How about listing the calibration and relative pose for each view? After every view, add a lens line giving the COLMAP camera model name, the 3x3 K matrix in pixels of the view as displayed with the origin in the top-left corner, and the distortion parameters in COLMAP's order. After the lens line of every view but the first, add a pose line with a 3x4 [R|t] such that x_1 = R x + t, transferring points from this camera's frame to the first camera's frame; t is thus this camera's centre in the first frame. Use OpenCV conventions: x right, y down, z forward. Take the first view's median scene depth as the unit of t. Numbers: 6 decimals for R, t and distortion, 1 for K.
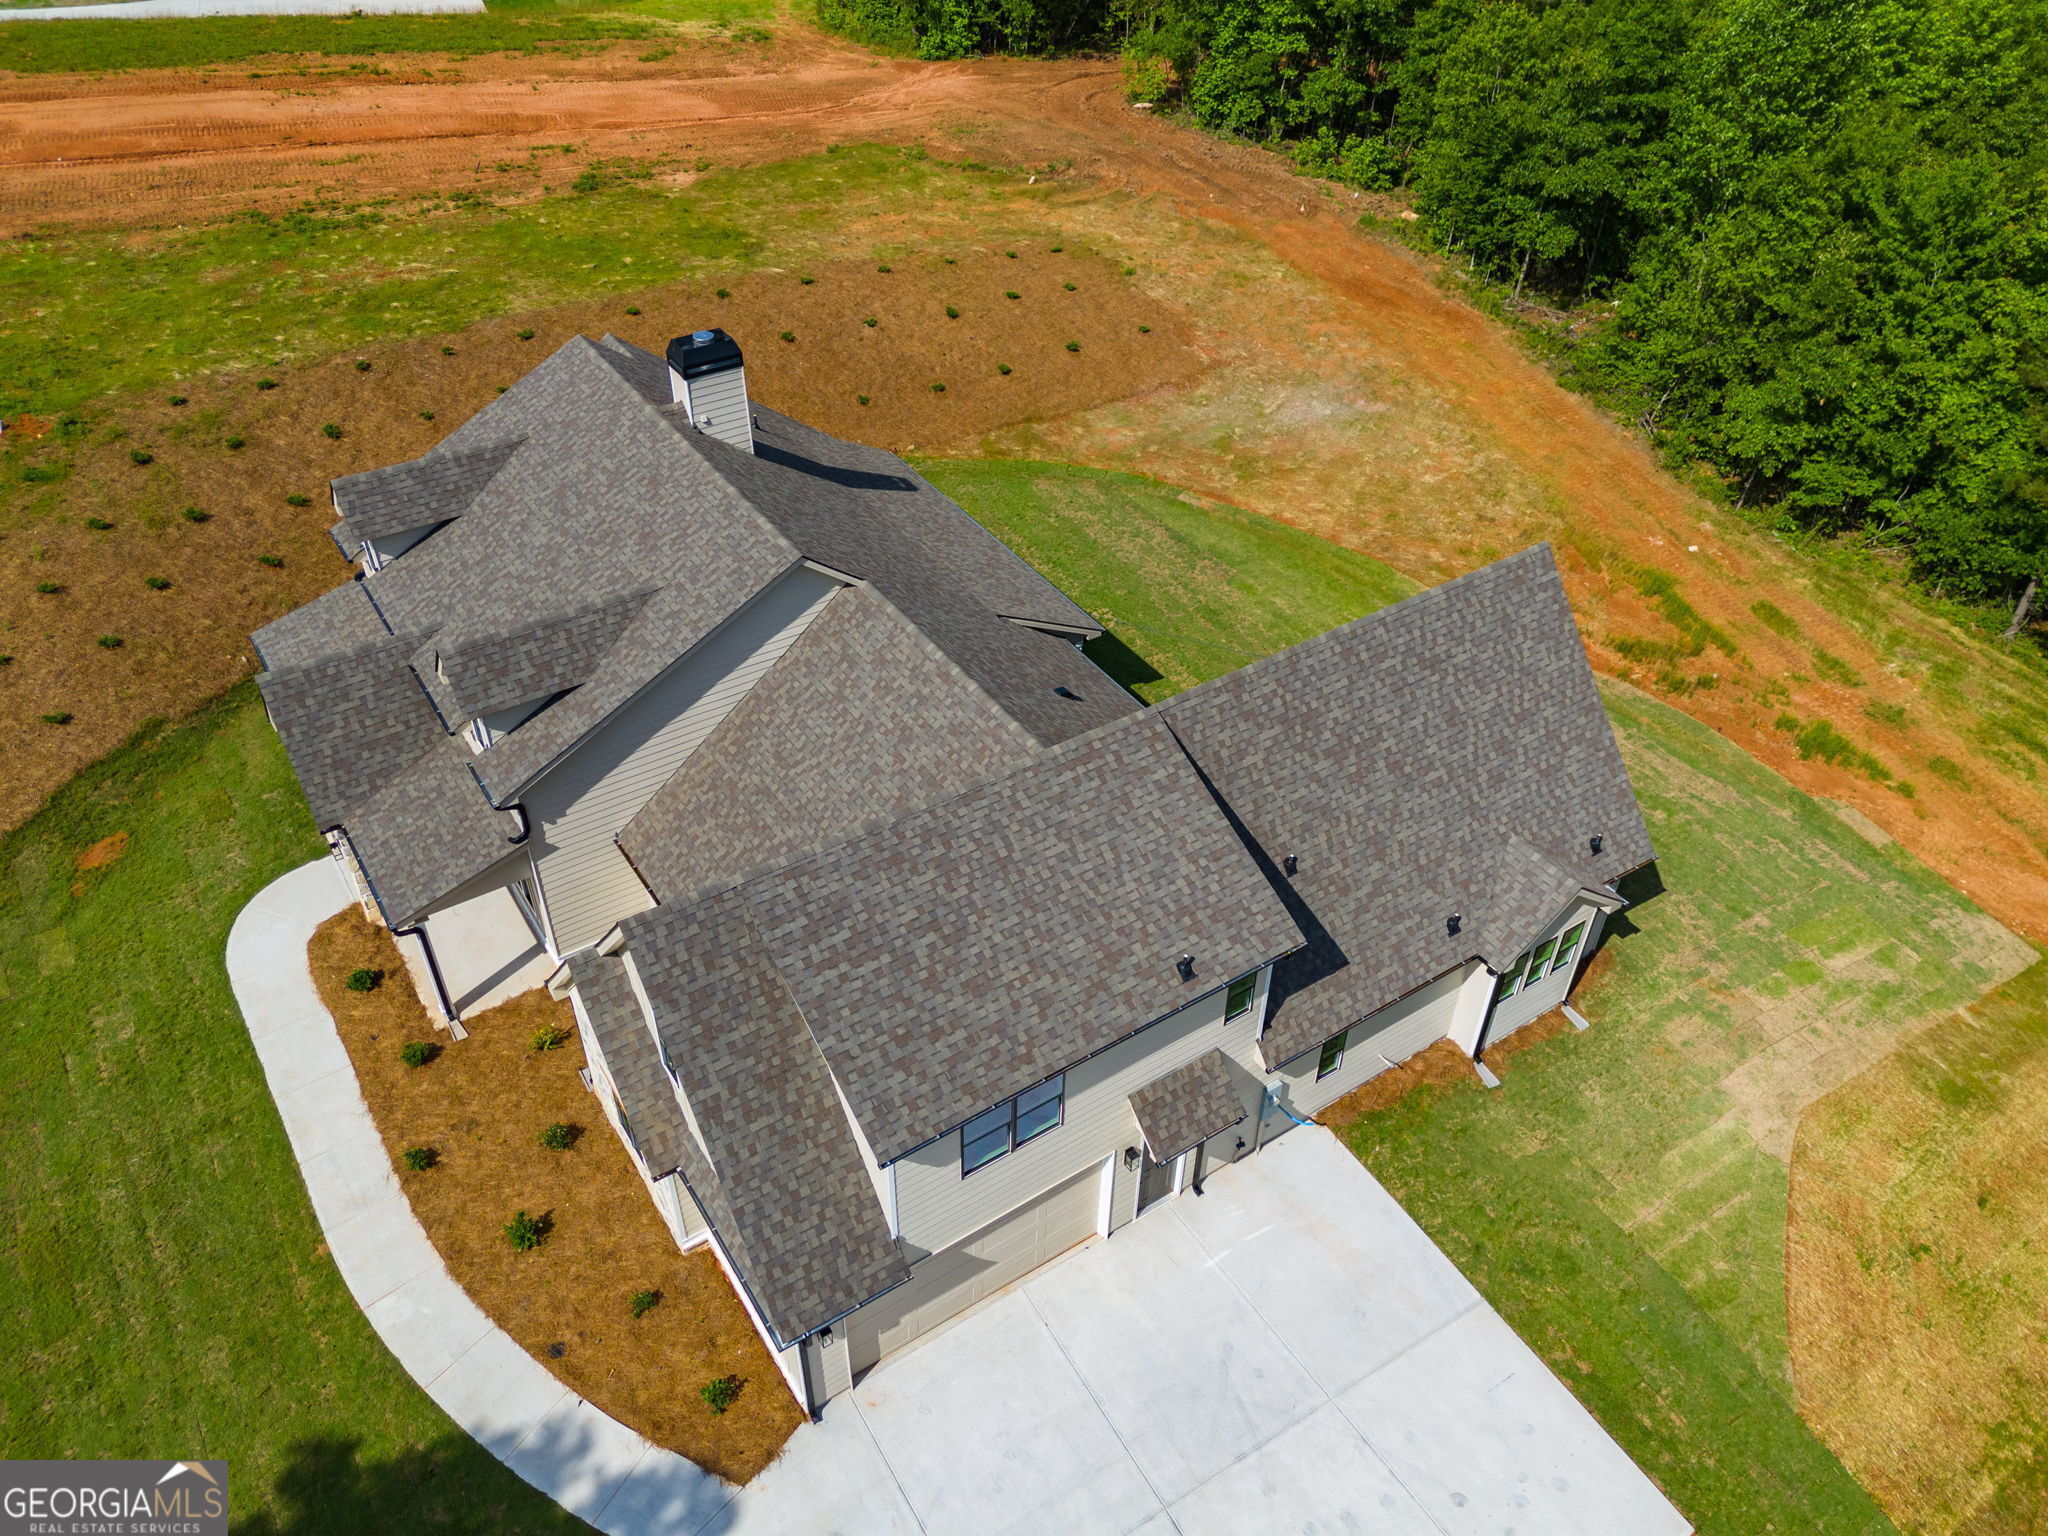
lens RADIAL K [[1520.7, 0, 1030.9], [0, 1520.7, 786.7], [0, 0, 1]] dist [0.072010, -0.073677]
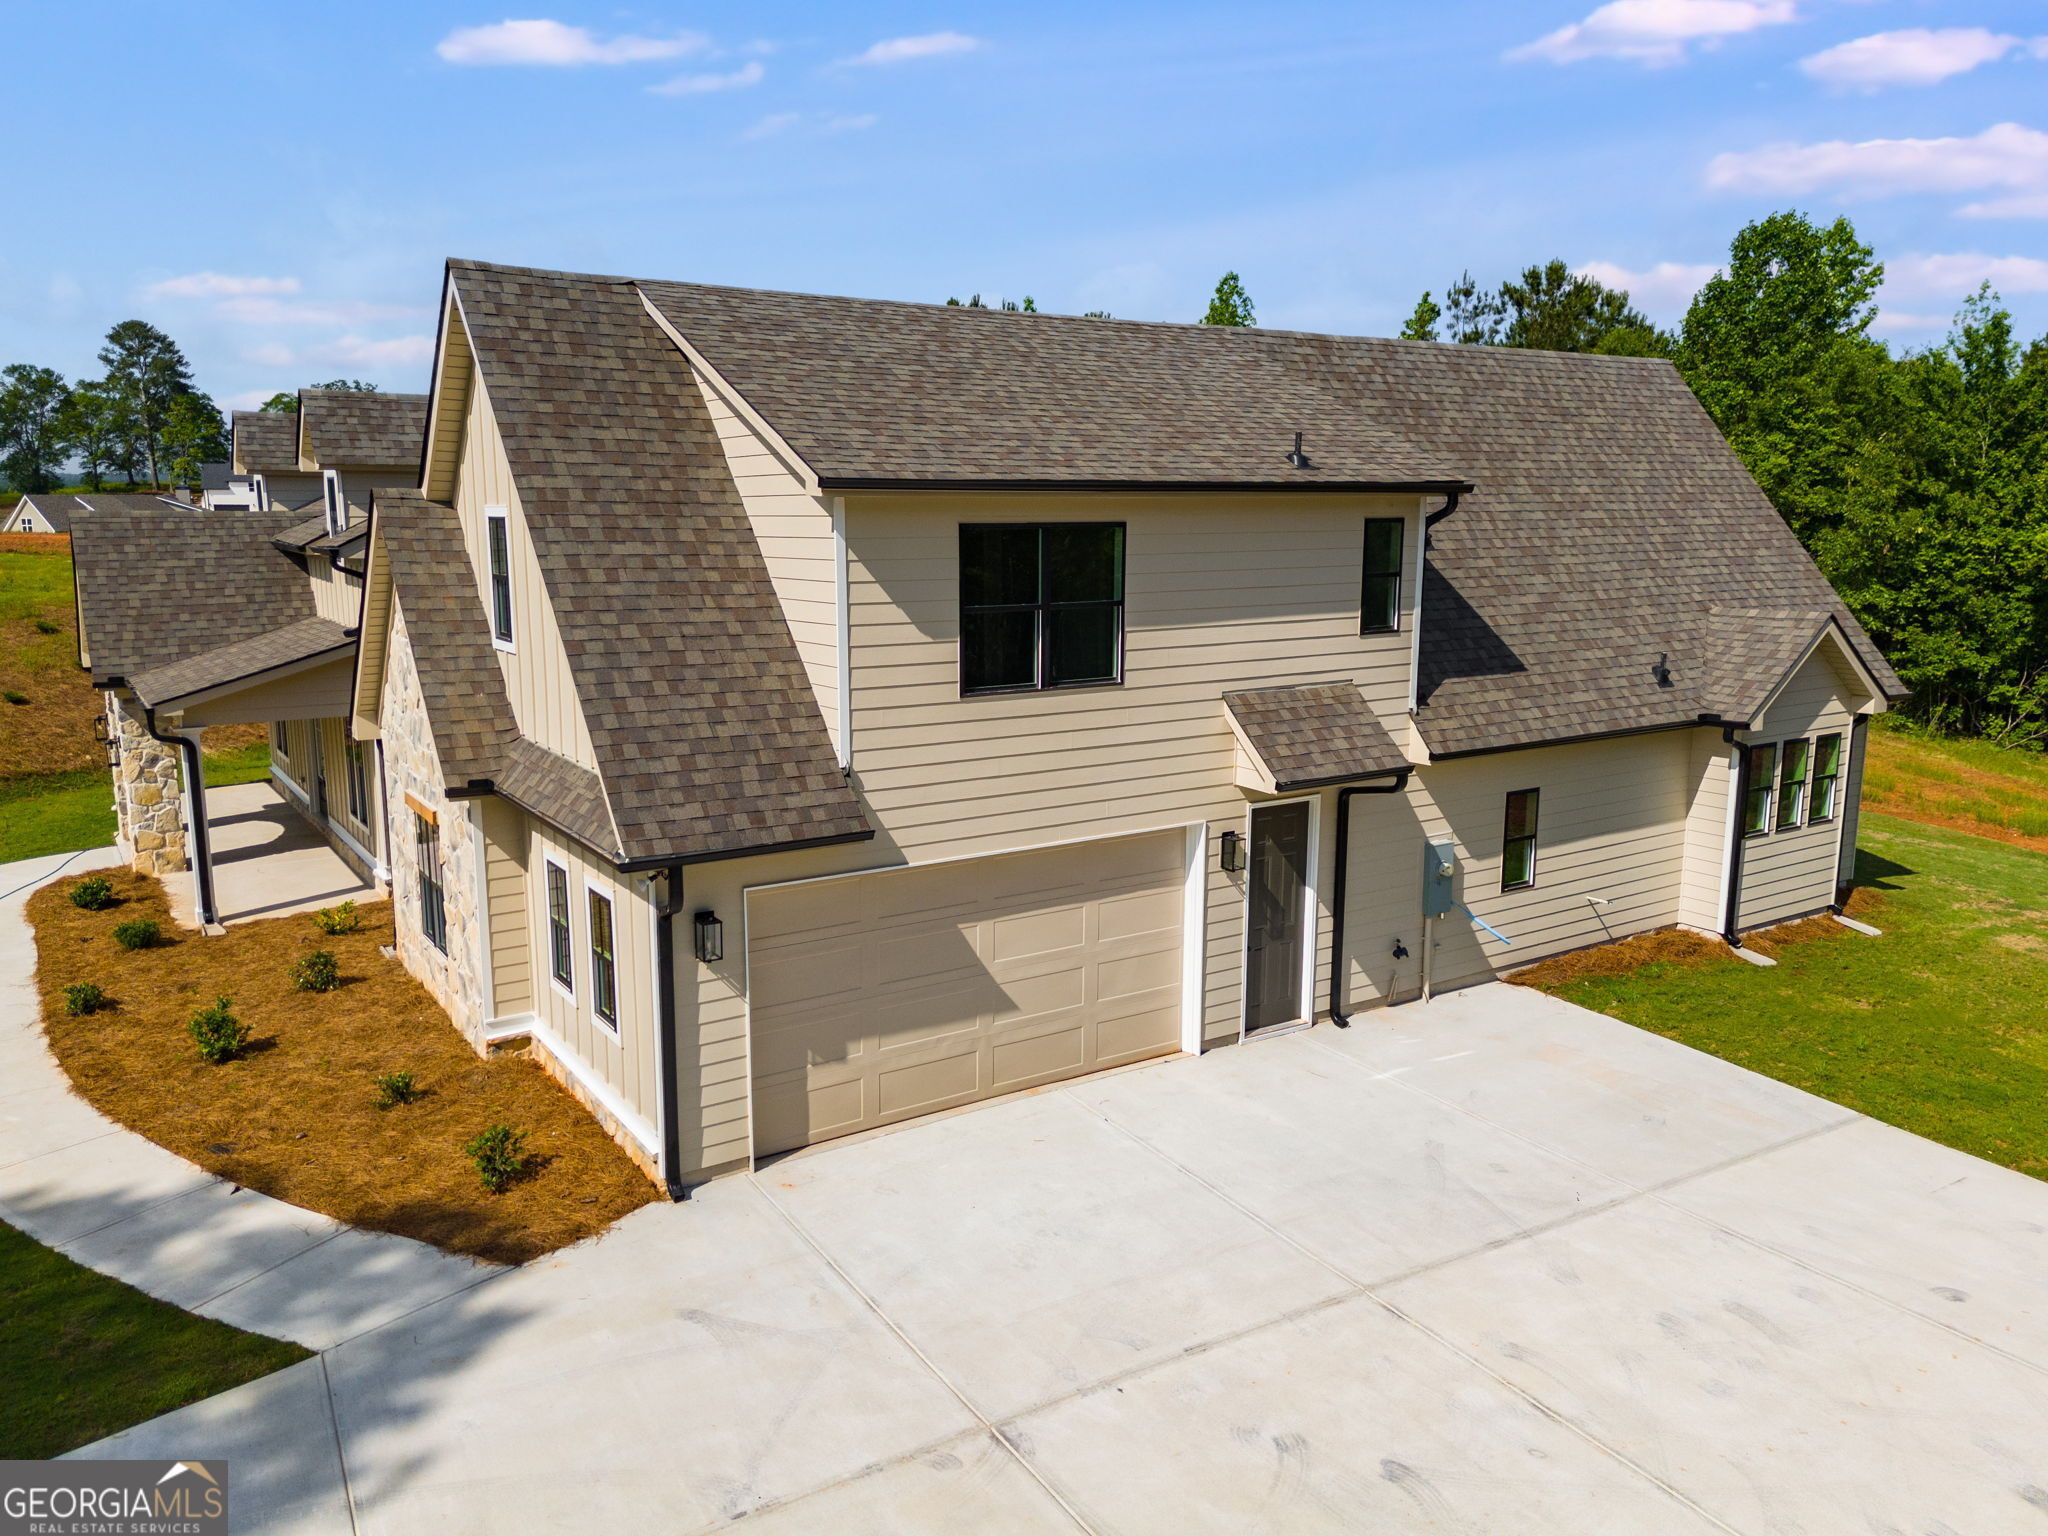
lens RADIAL K [[1520.7, 0, 1031.2], [0, 1520.7, 764.8], [0, 0, 1]] dist [0.072010, -0.073677]
pose [[0.999925, -0.011581, 0.003938, -0.018082], [0.012010, 0.868476, -0.495587, 0.510194], [0.002319, 0.495597, 0.868550, 0.439568]]
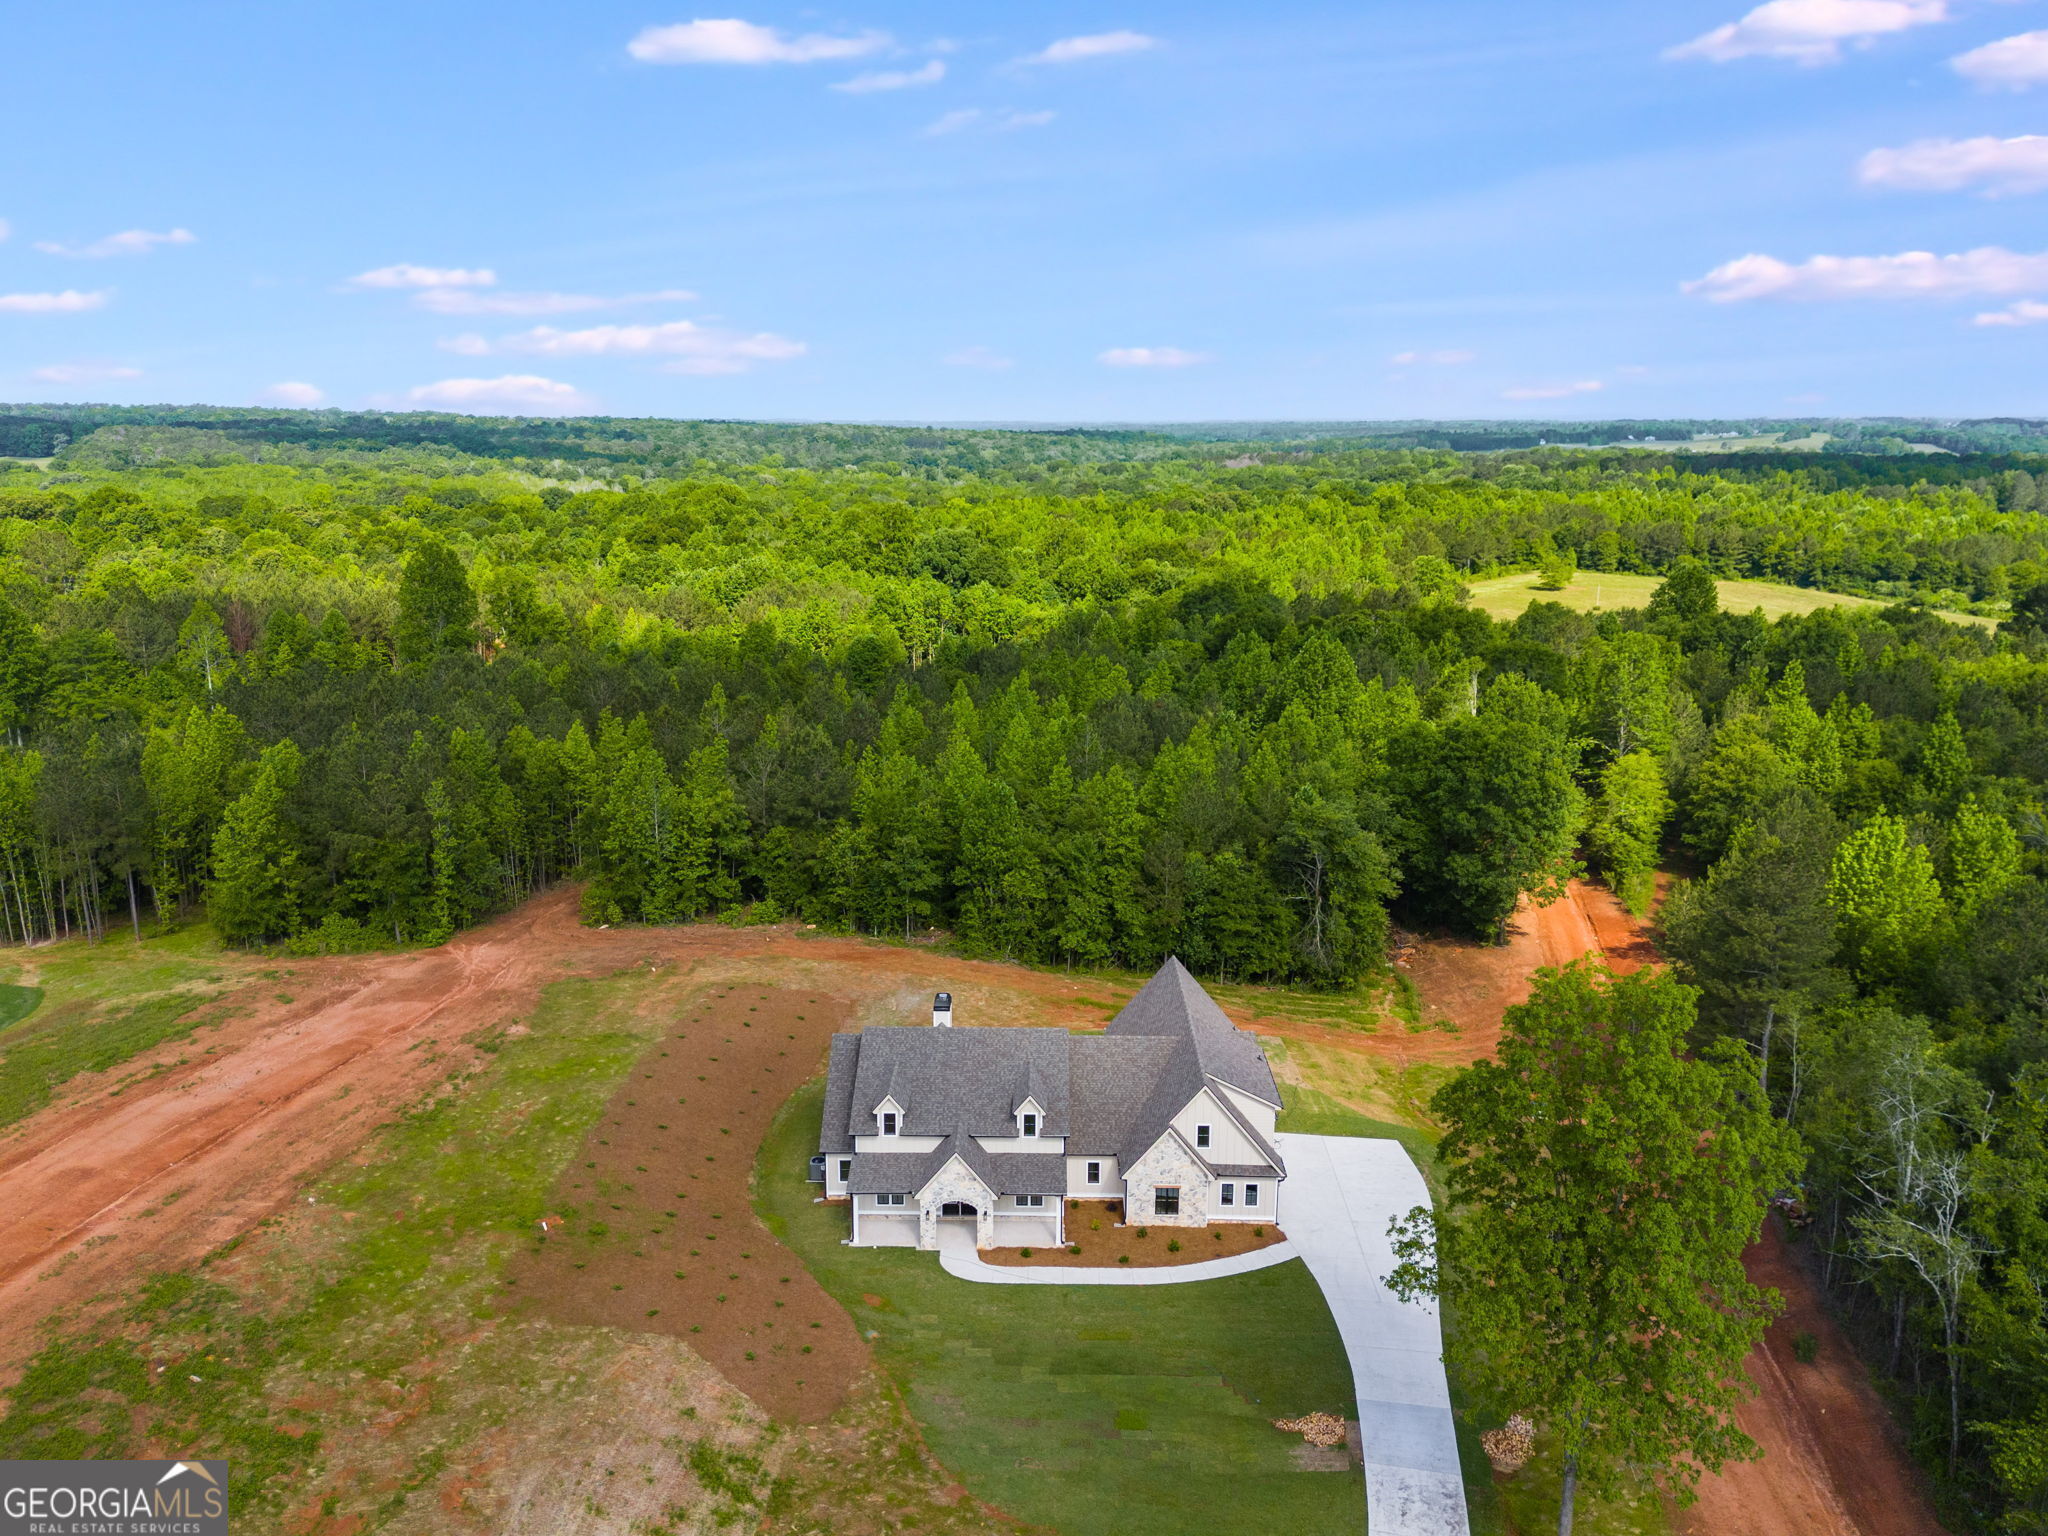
lens RADIAL K [[1520.7, 0, 1026.4], [0, 1520.7, 767.4], [0, 0, 1]] dist [0.072010, -0.073677]
pose [[0.565133, -0.194679, 0.801701, -2.645648], [0.533007, 0.827881, -0.174689, -0.107413], [-0.629705, 0.526035, 0.571628, -0.971927]]
